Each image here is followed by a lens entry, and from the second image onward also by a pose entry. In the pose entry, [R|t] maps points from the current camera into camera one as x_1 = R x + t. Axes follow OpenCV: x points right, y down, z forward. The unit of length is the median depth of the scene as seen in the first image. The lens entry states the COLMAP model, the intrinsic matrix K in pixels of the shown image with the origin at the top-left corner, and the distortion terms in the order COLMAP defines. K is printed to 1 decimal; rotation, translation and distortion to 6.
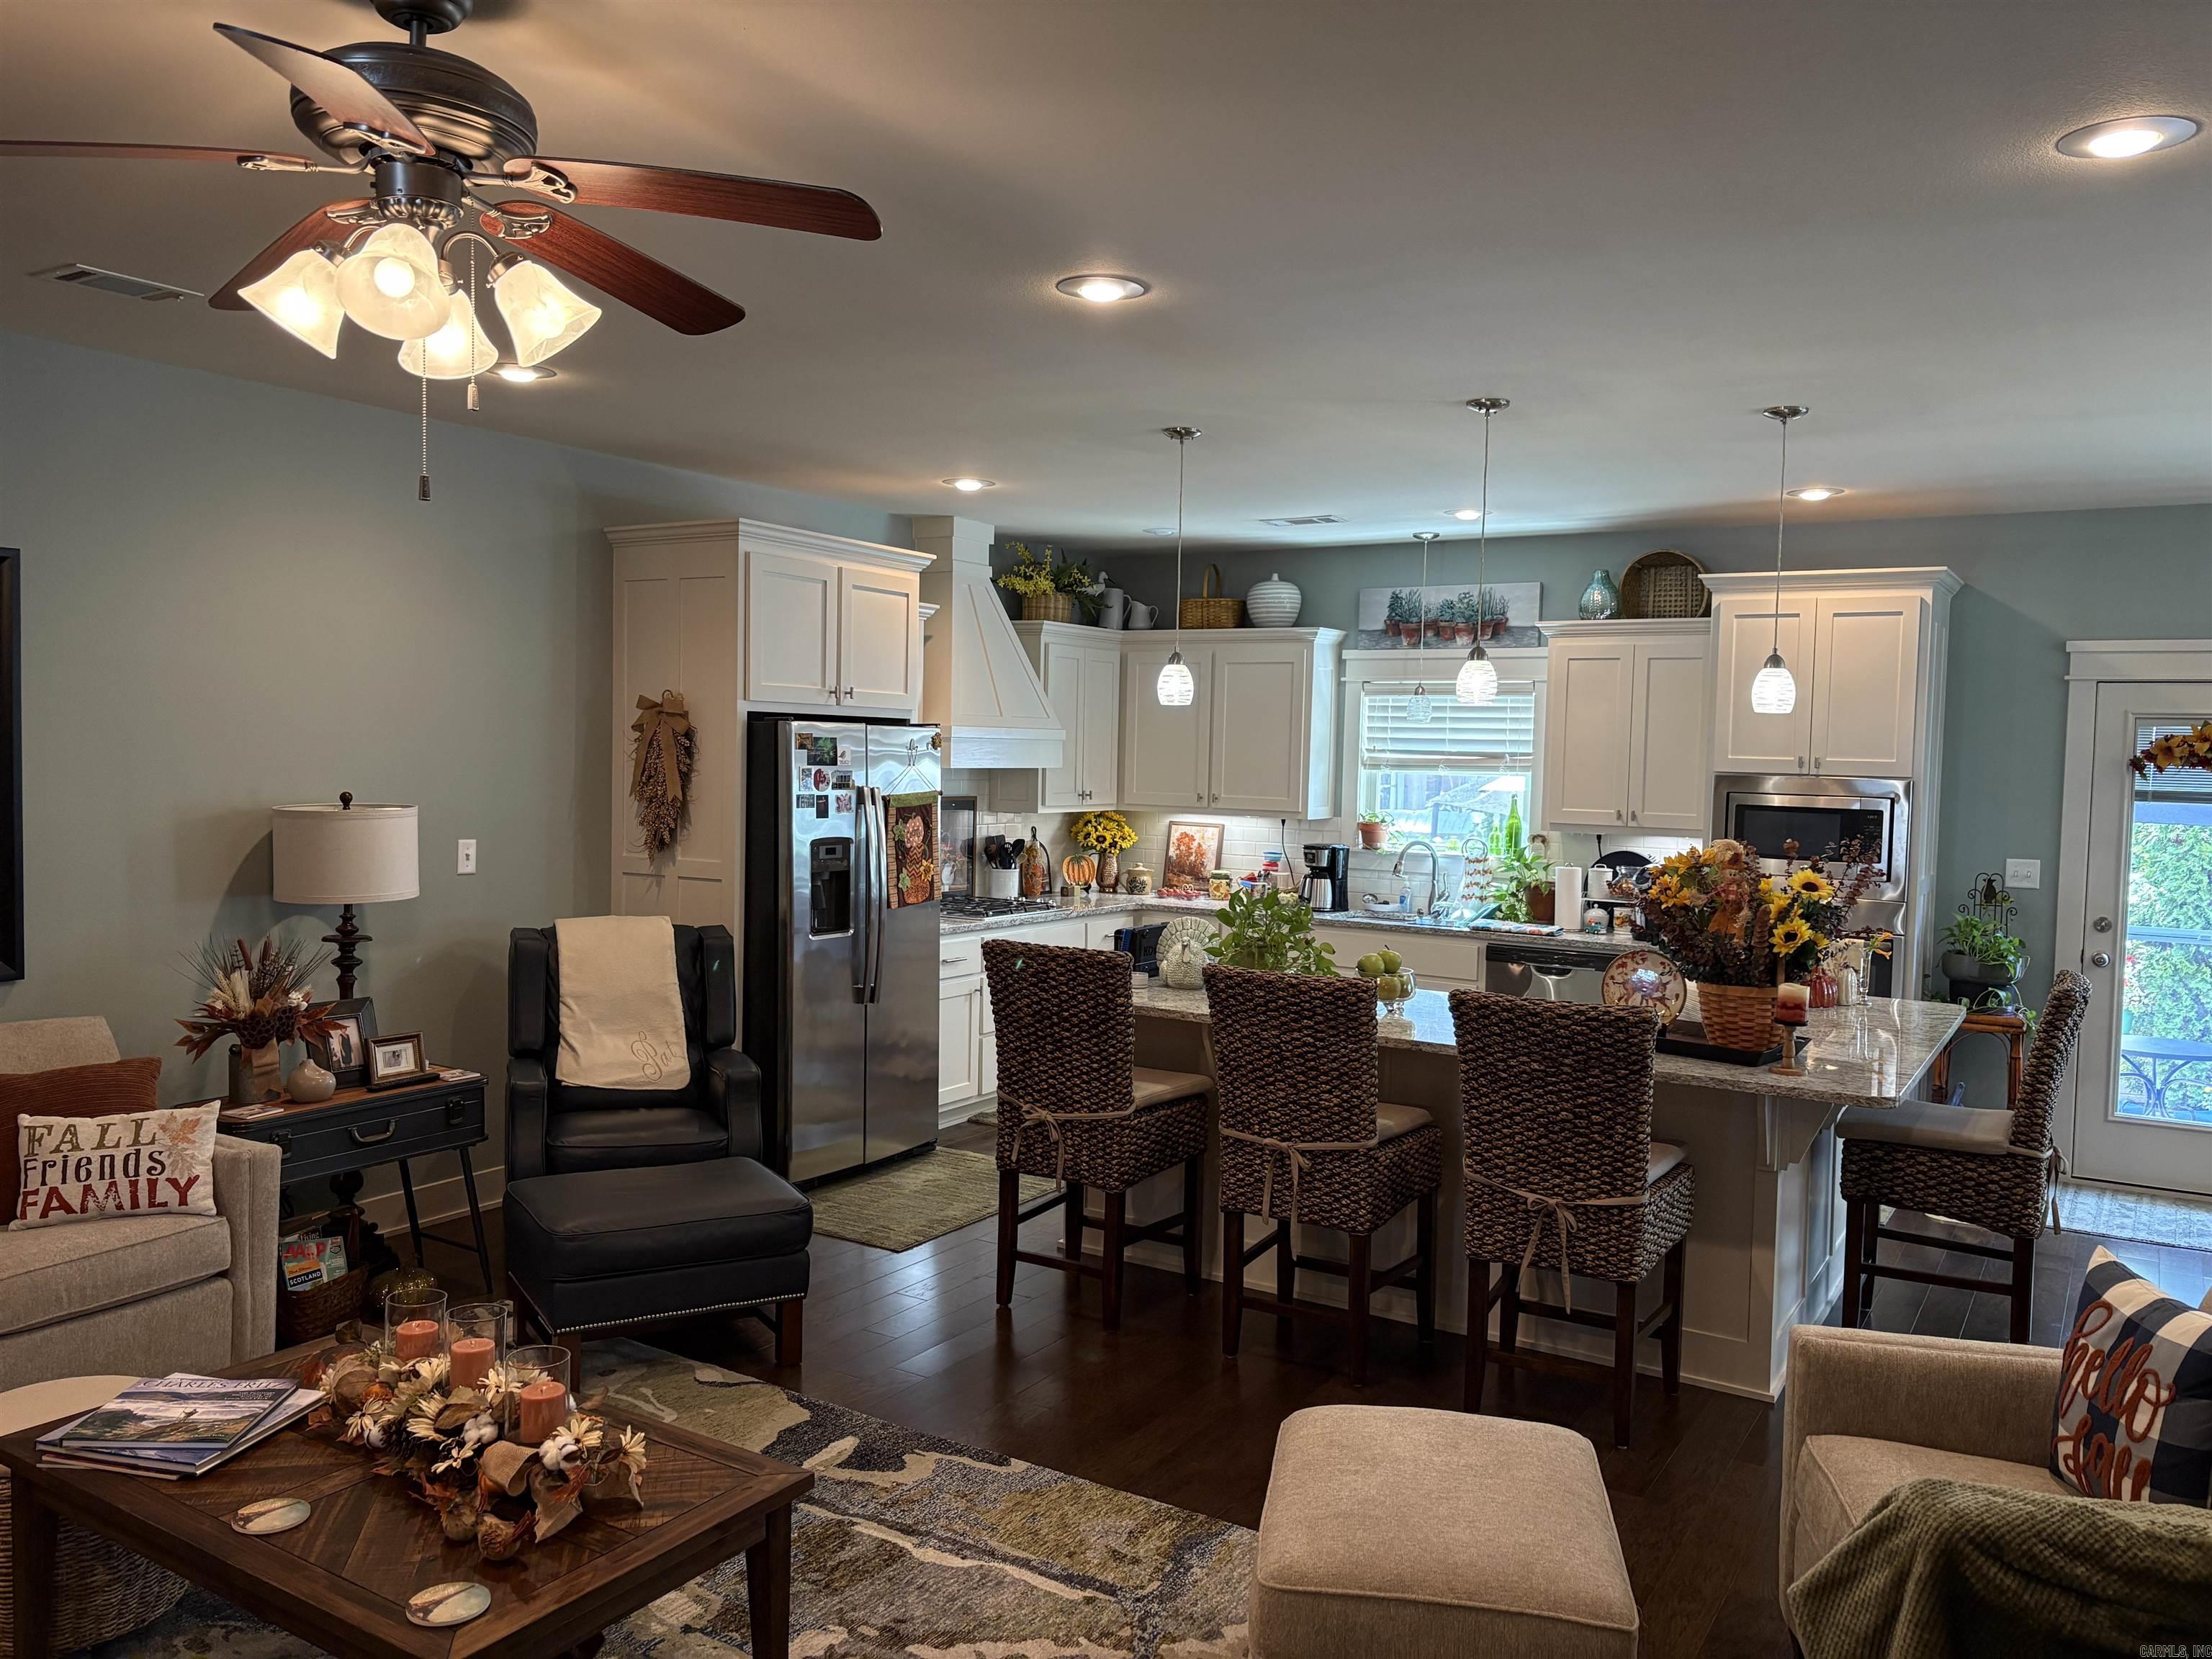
lens RADIAL K [[1703.1, 0, 1106.0], [0, 1703.1, 829.5], [0, 0, 1]] dist [0.014021, -0.006700]
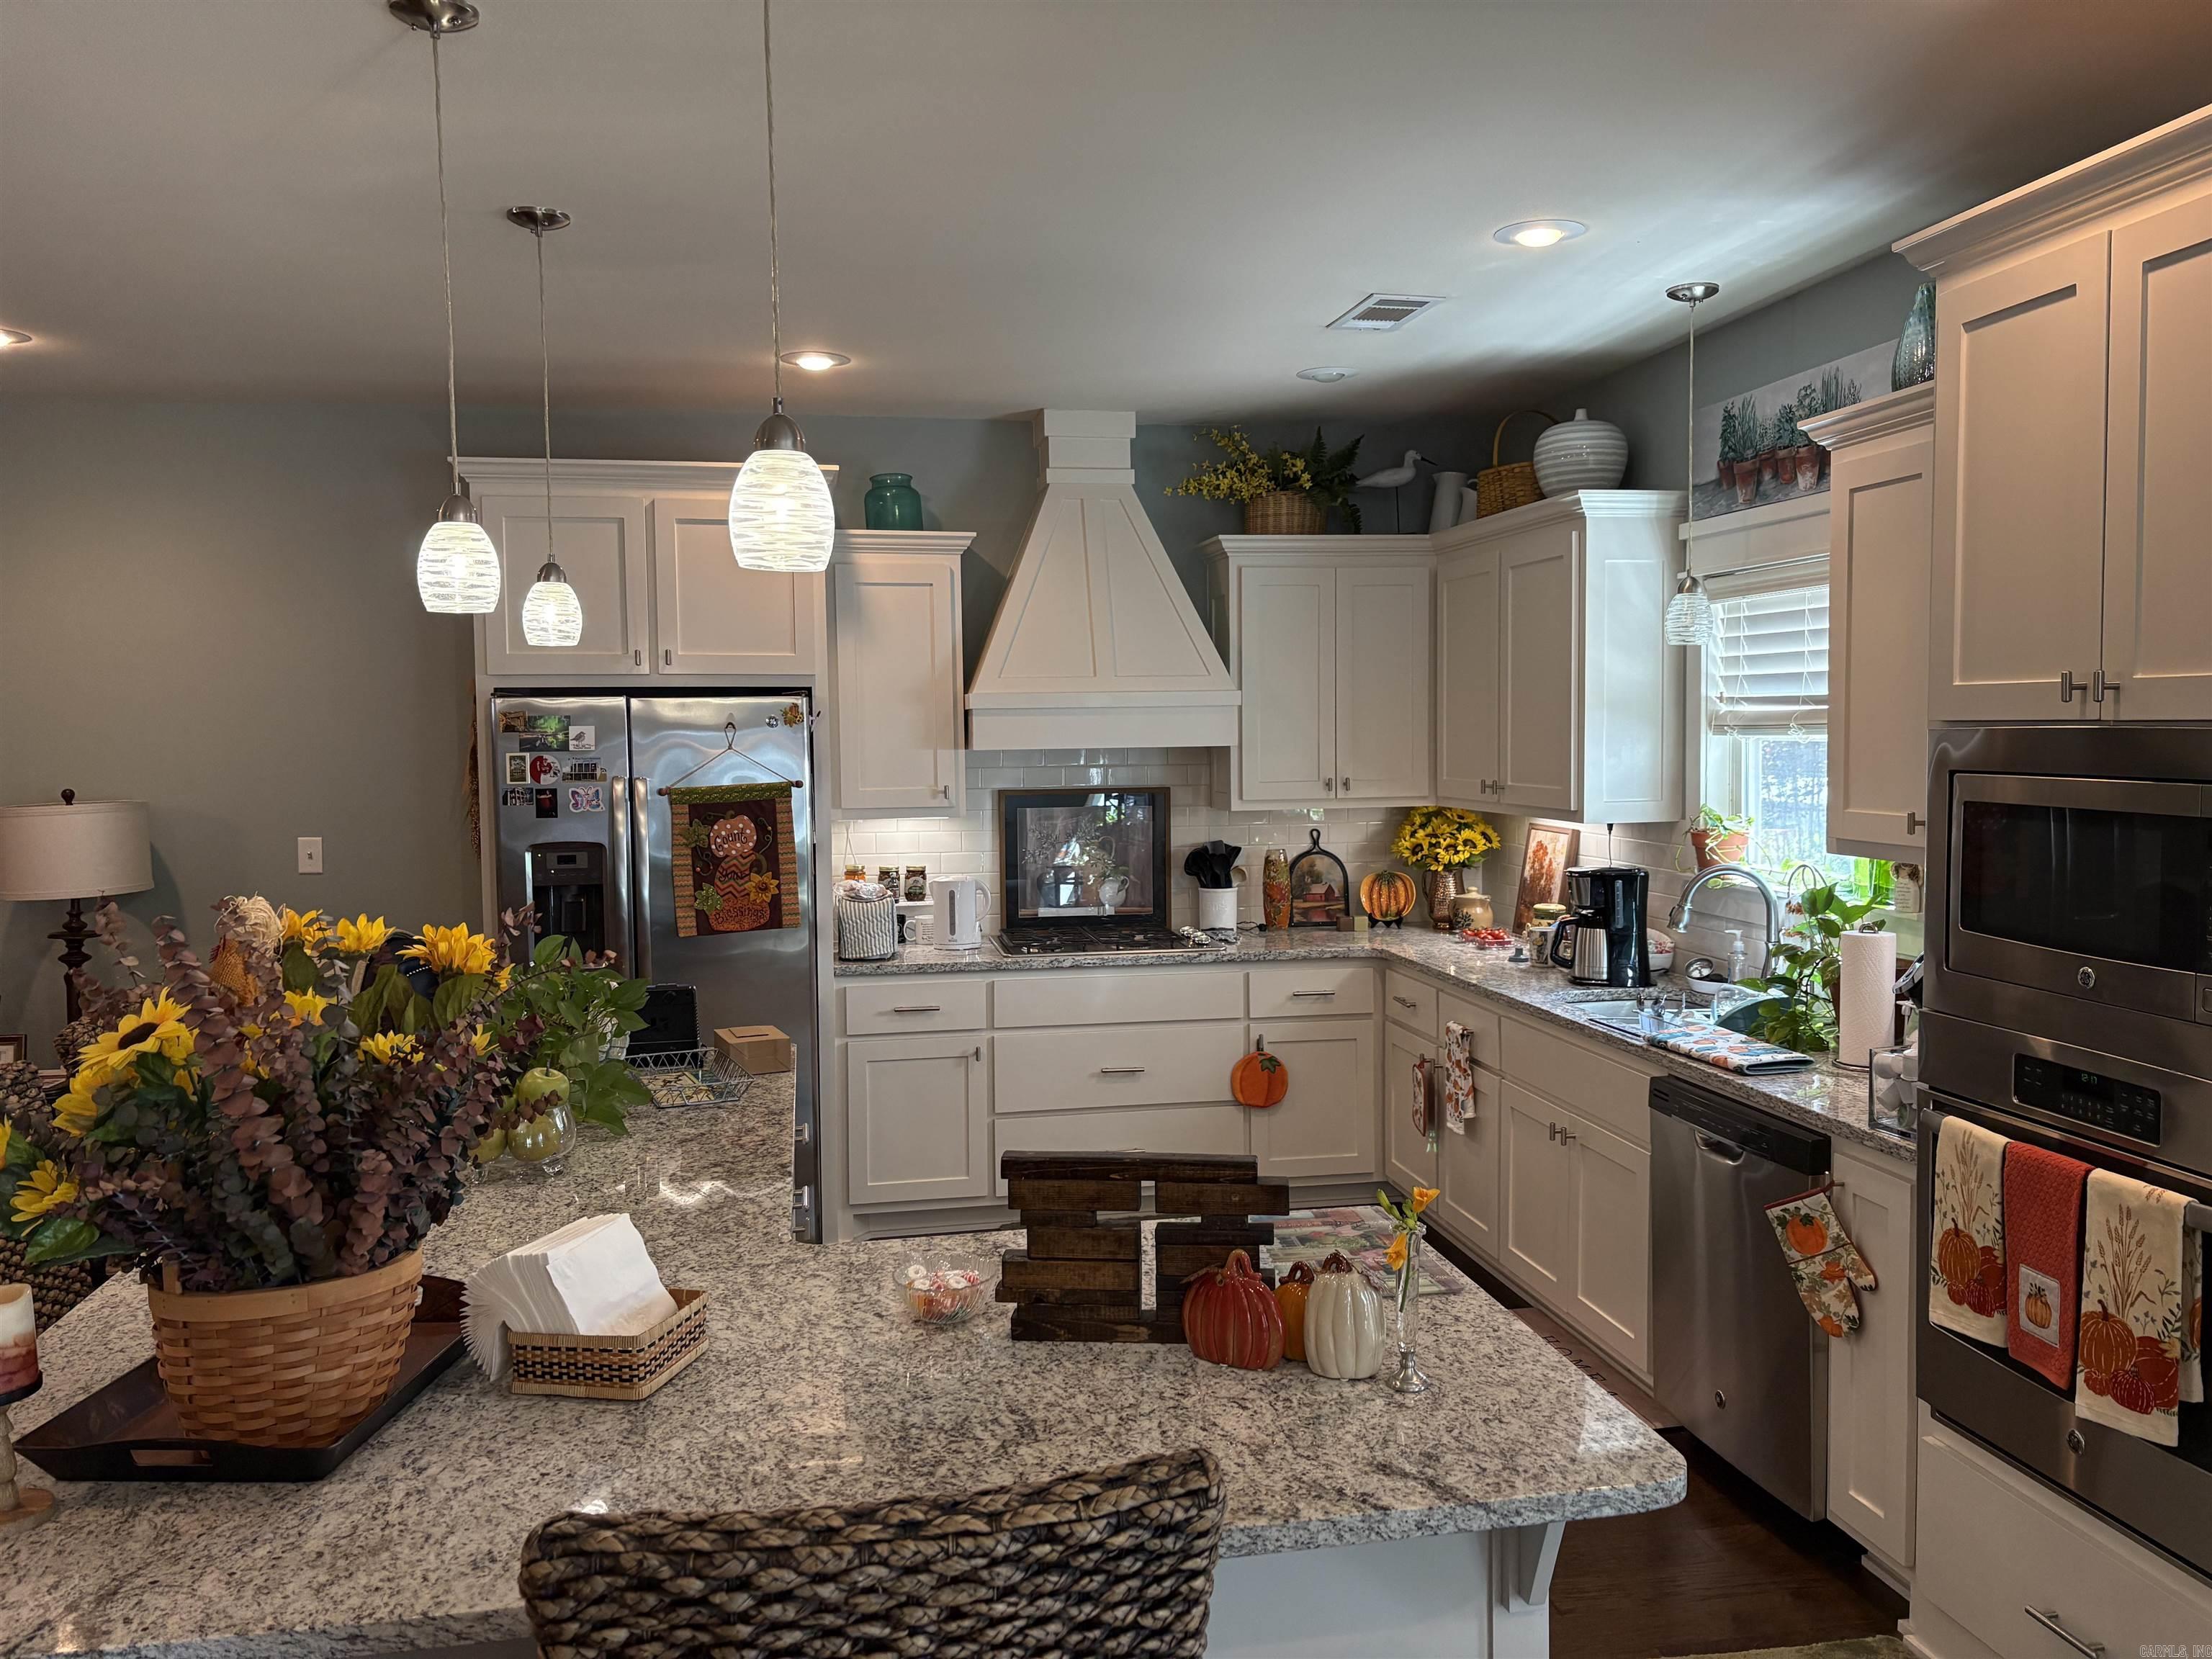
lens RADIAL K [[1703.1, 0, 1106.0], [0, 1703.1, 829.5], [0, 0, 1]] dist [0.014021, -0.006700]
pose [[0.666719, 0.013304, -0.745191, 0.574056], [-0.008252, 0.999911, 0.010469, -0.011198], [0.745264, -0.000831, 0.666769, 0.629442]]
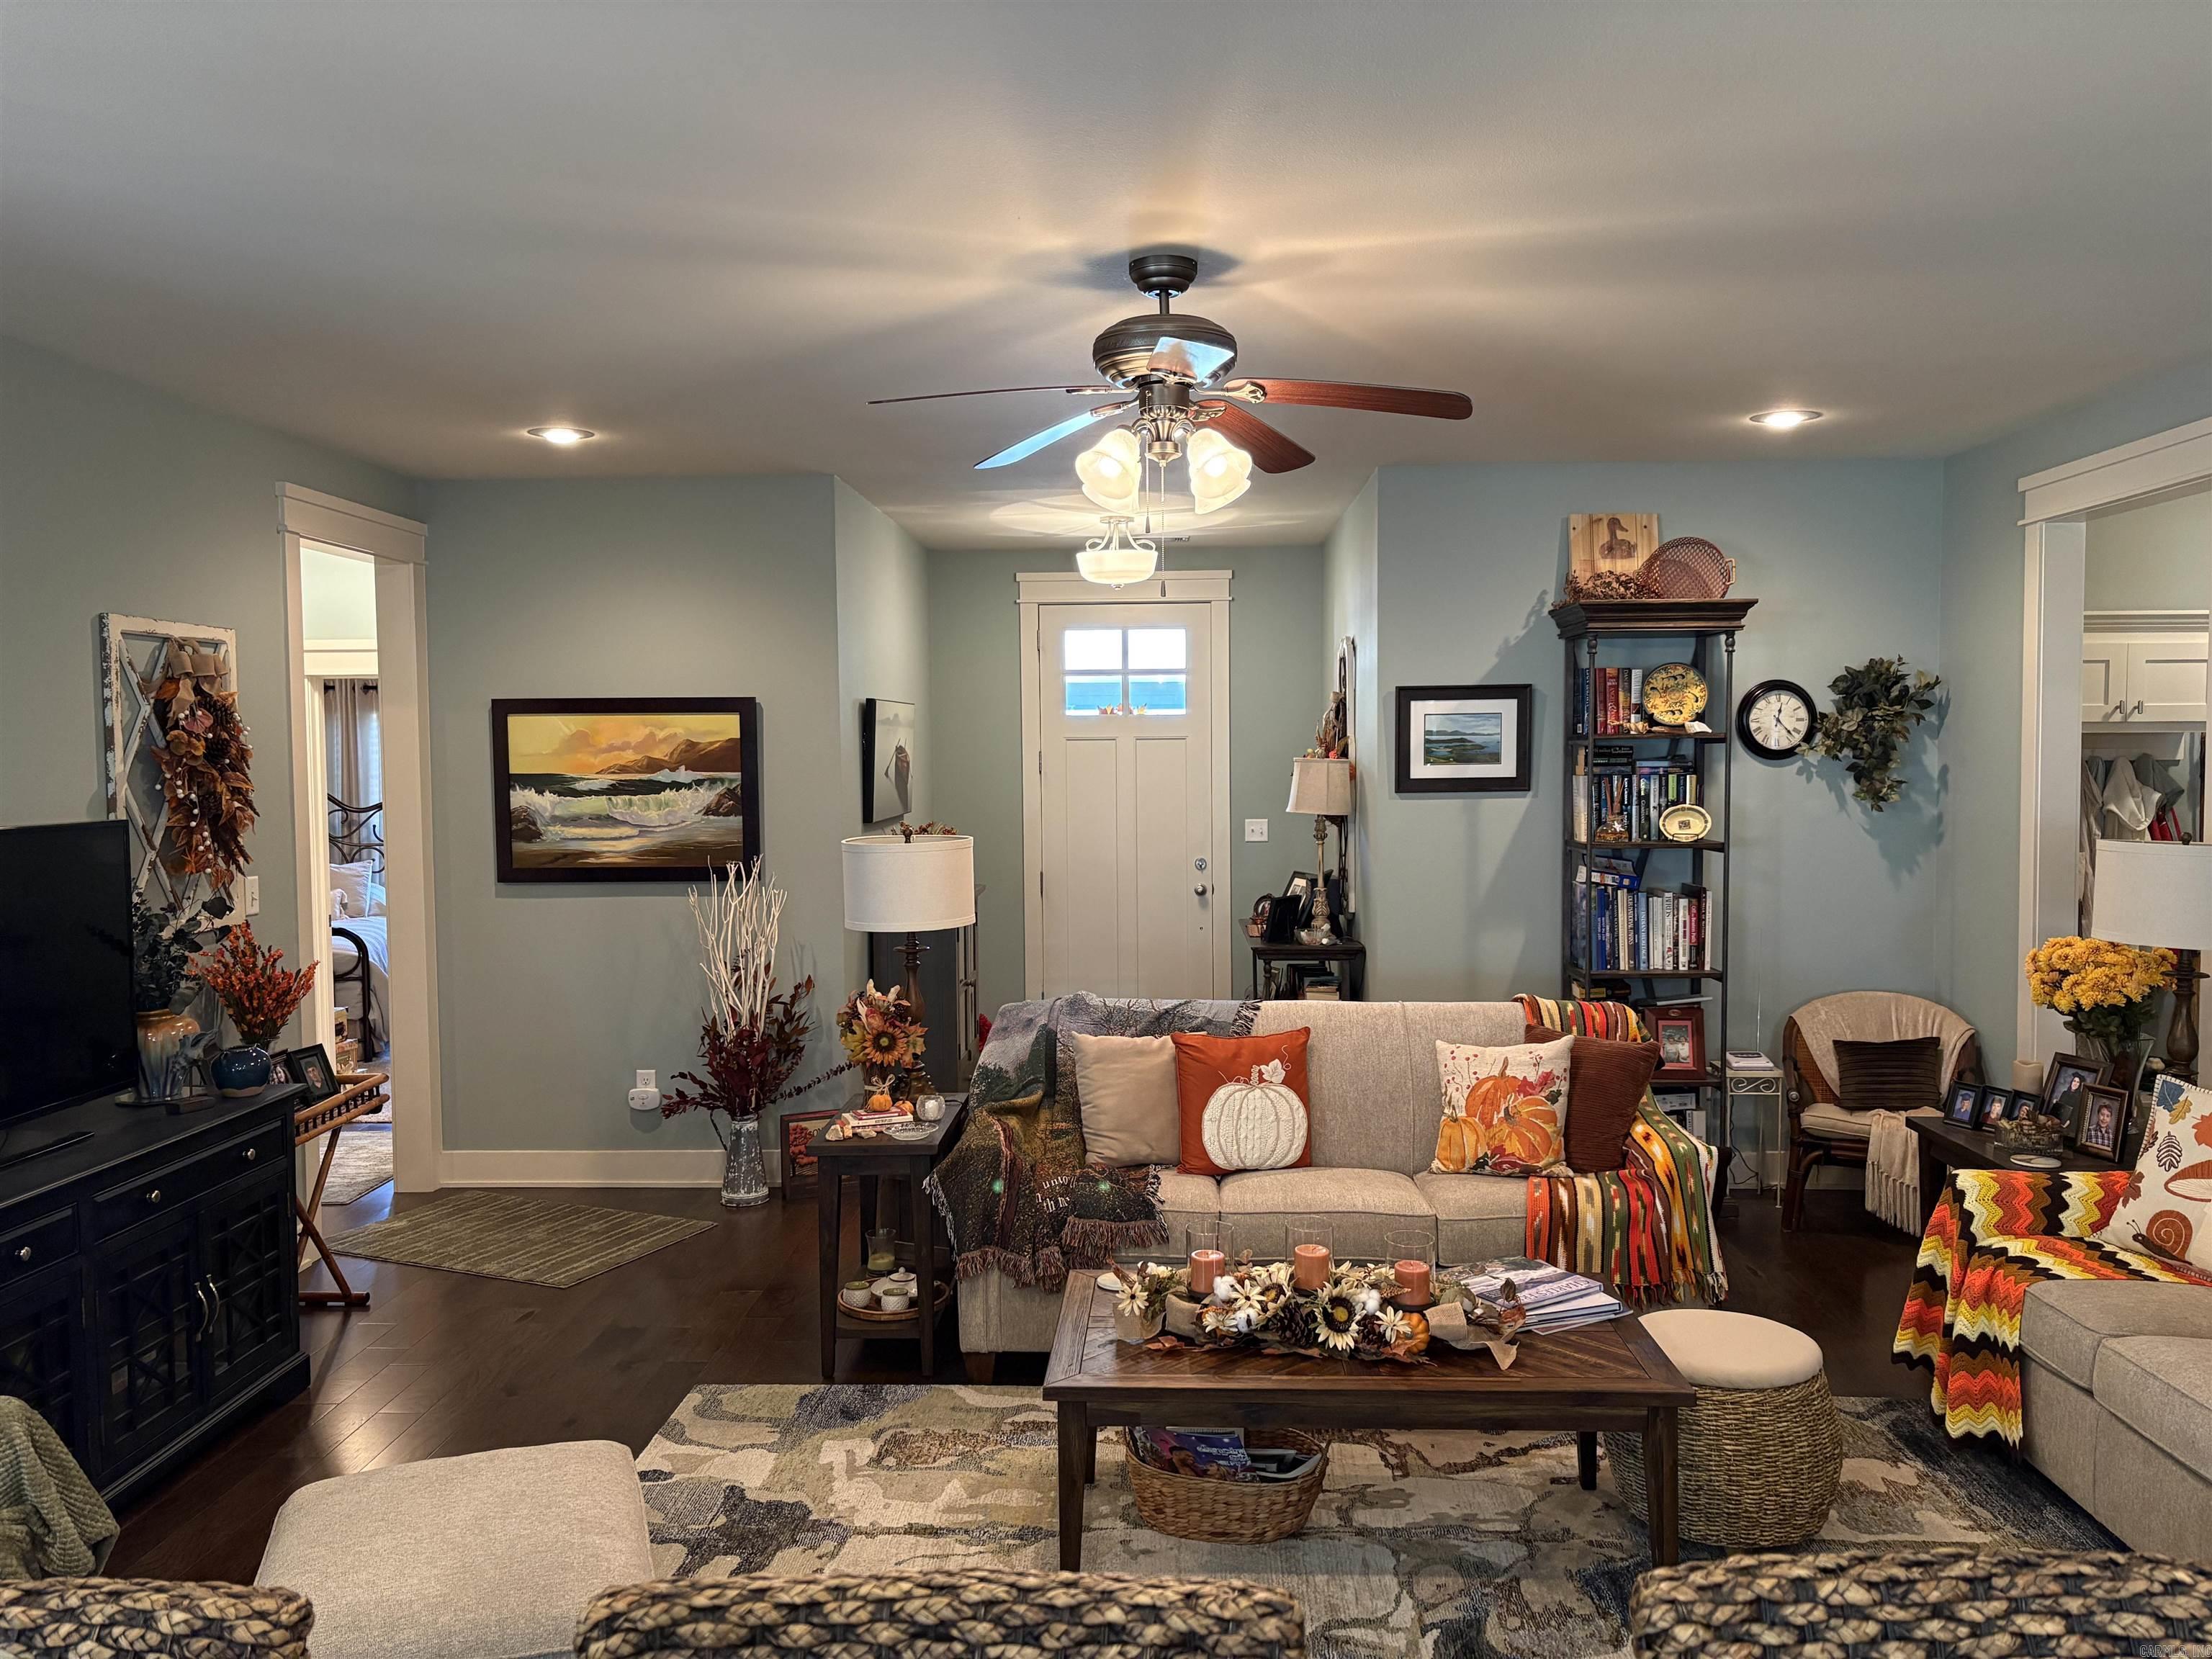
lens RADIAL K [[1688.4, 0, 1106.0], [0, 1688.4, 829.5], [0, 0, 1]] dist [0.050886, -0.008806]
pose [[-0.871100, 0.007151, -0.491054, 0.153753], [-0.038759, 0.995774, 0.083257, -0.038505], [0.489574, 0.091558, -0.867141, 0.868519]]
